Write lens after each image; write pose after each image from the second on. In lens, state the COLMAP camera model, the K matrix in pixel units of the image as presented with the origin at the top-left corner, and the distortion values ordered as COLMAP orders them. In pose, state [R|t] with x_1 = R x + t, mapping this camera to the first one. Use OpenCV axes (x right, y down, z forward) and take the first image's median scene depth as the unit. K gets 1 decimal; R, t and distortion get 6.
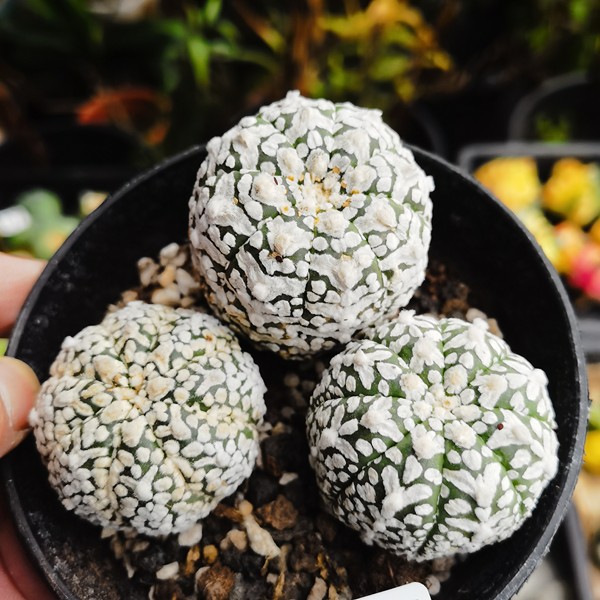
lens RADIAL K [[714.6, 0, 287.8], [0, 714.6, 314.3], [0, 0, 1]] dist [0.010376, -0.237381]
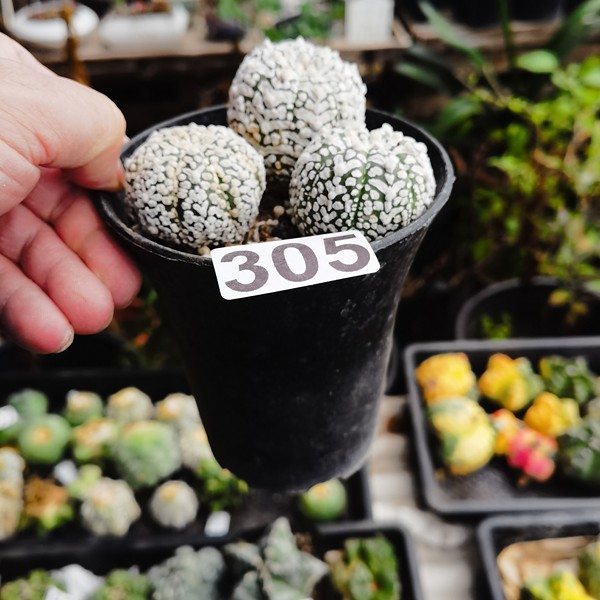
lens RADIAL K [[714.6, 0, 287.8], [0, 714.6, 314.3], [0, 0, 1]] dist [0.010376, -0.237381]
pose [[0.996676, 0.075951, 0.029463, -0.006300], [-0.054638, 0.891469, -0.449776, 1.292831], [-0.060427, 0.446671, 0.892655, -0.396410]]
